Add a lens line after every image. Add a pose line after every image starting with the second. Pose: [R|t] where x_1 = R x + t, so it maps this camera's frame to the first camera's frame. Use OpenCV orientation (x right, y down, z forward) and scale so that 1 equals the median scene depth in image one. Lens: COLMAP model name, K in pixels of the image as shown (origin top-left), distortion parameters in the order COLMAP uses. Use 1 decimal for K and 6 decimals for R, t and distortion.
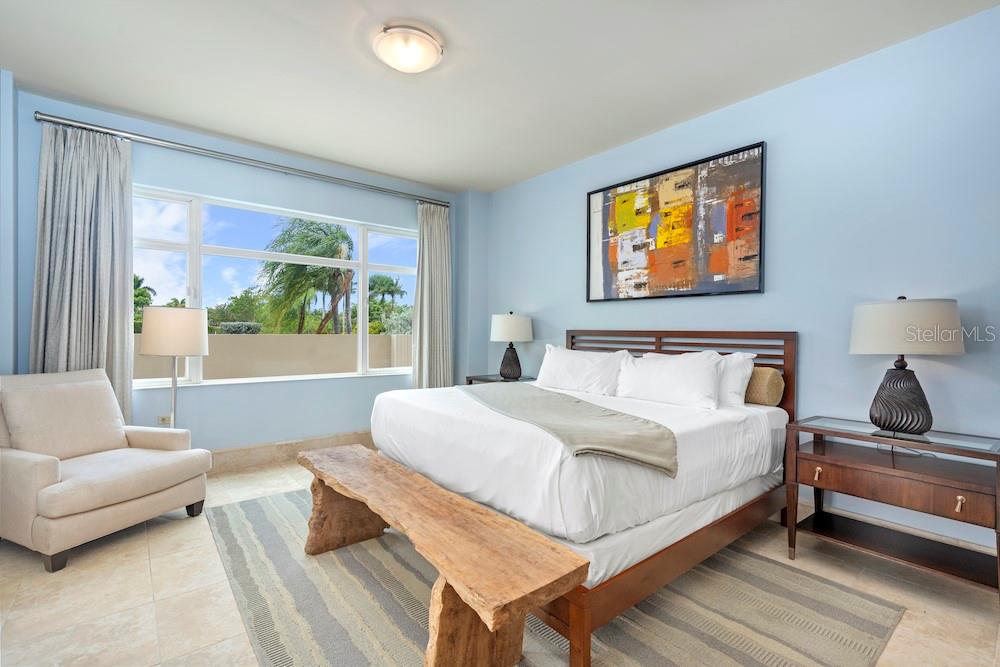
lens RADIAL K [[458.1, 0, 505.9], [0, 458.1, 337.9], [0, 0, 1]] dist [-0.002359, 0.001288]
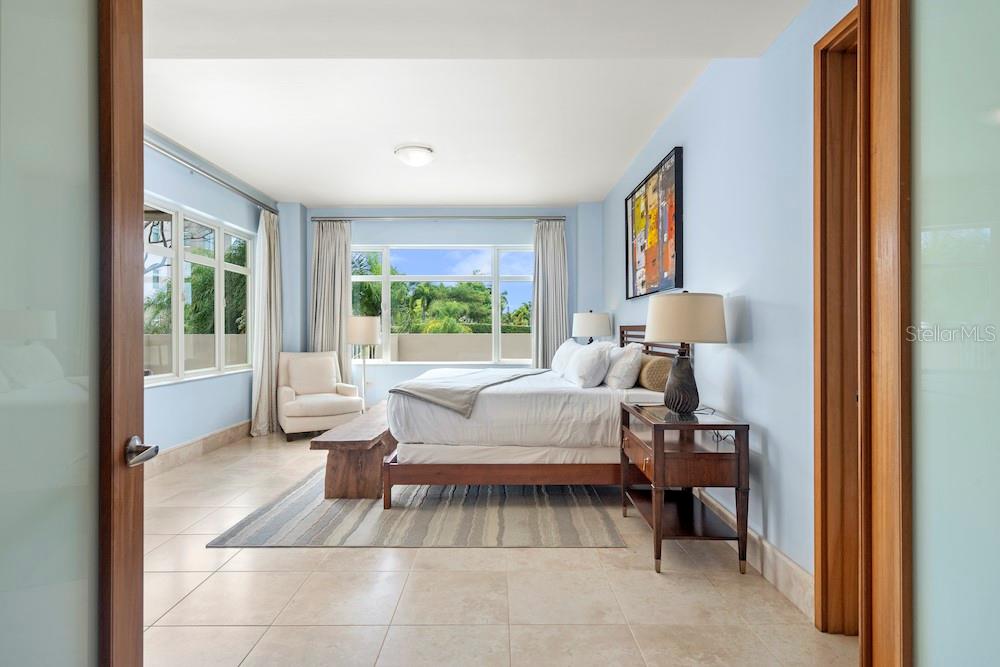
lens RADIAL K [[542.8, 0, 507.5], [0, 542.8, 334.8], [0, 0, 1]] dist [0.000535, 0.000507]
pose [[0.768034, -0.005709, -0.640383, 0.968099], [0.000557, 0.999966, -0.008247, 0.018819], [0.640408, 0.005978, 0.768011, -0.203319]]
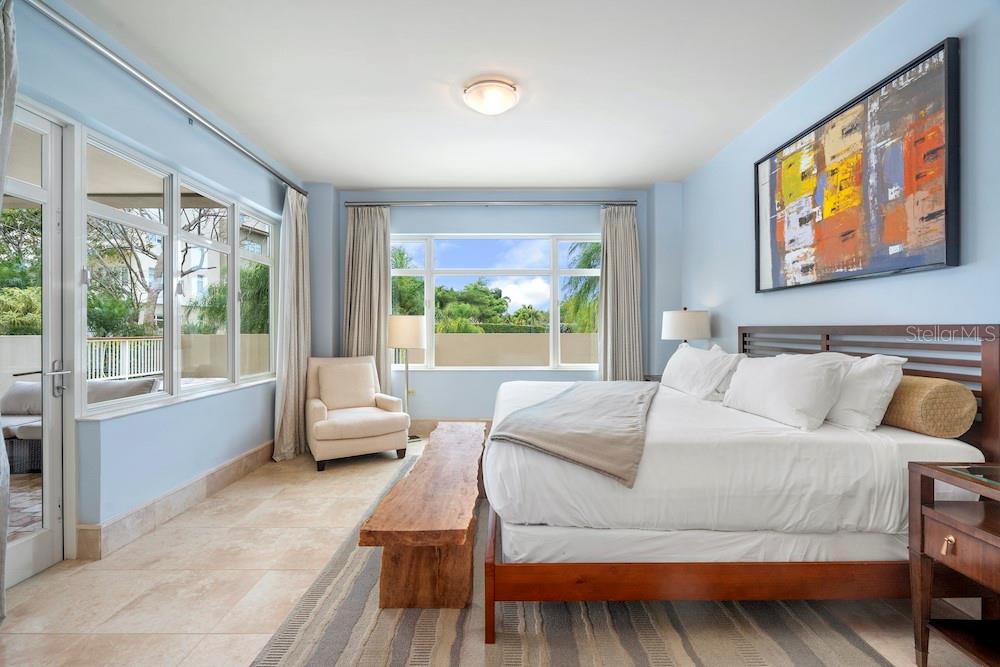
lens RADIAL K [[458.1, 0, 503.0], [0, 458.1, 330.6], [0, 0, 1]] dist [-0.002359, 0.001288]
pose [[0.768891, -0.009565, -0.639308, 0.440004], [0.001044, 0.999906, -0.013704, 0.002419], [0.639379, 0.009870, 0.768828, 0.074332]]
